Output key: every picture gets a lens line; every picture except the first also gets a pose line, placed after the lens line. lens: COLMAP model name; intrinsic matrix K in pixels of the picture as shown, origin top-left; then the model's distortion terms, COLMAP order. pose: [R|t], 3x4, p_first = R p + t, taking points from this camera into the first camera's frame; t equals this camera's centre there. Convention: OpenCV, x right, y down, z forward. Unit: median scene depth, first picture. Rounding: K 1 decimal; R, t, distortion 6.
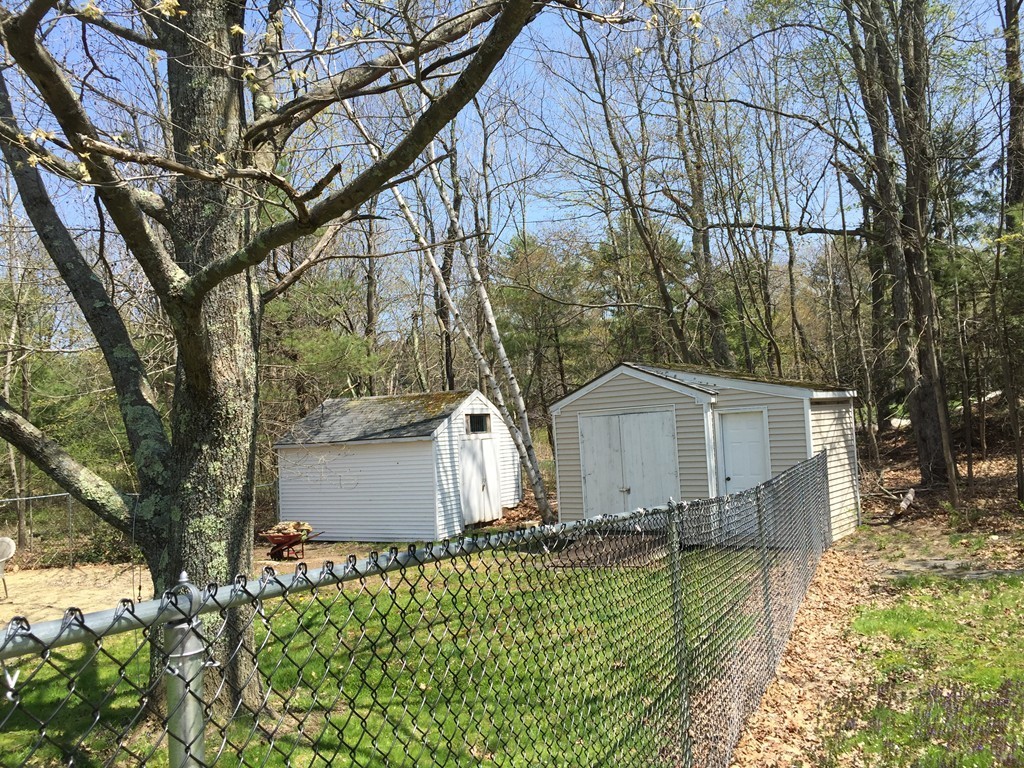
lens RADIAL K [[875.1, 0, 507.5], [0, 875.1, 386.1], [0, 0, 1]] dist [0.077743, -0.082052]
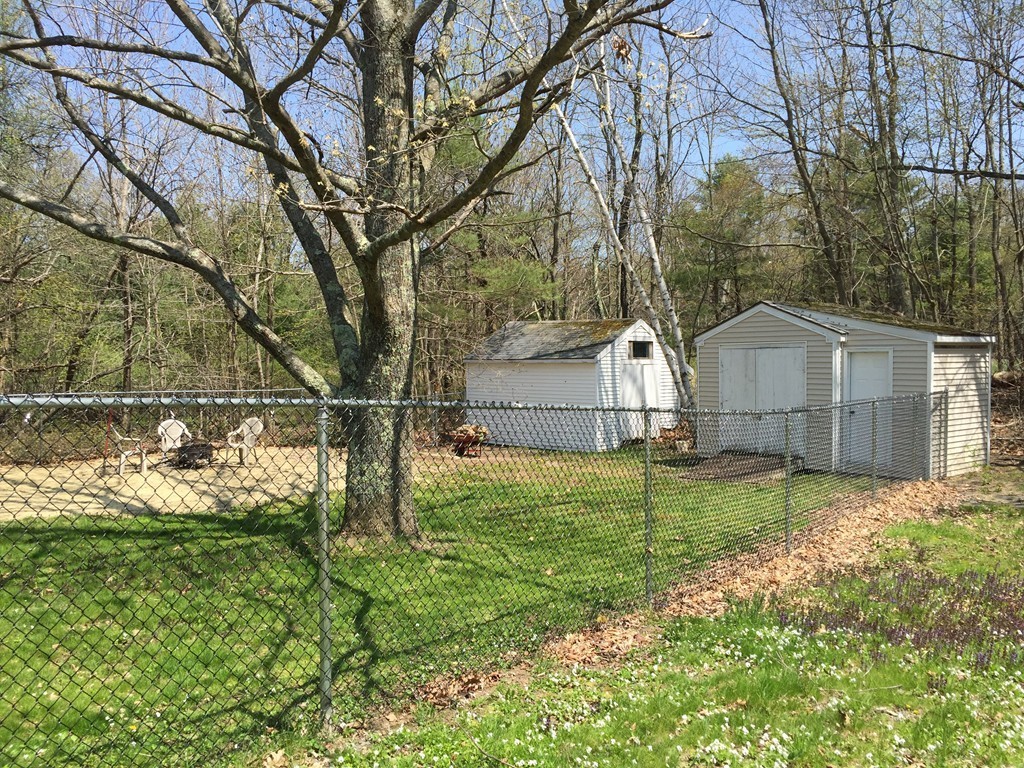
lens RADIAL K [[888.9, 0, 510.8], [0, 888.9, 406.1], [0, 0, 1]] dist [0.073446, -0.124392]
pose [[0.971932, 0.066467, -0.225679, 0.086736], [-0.041417, 0.992620, 0.113975, -0.010767], [0.231589, -0.101429, 0.967512, -0.164842]]
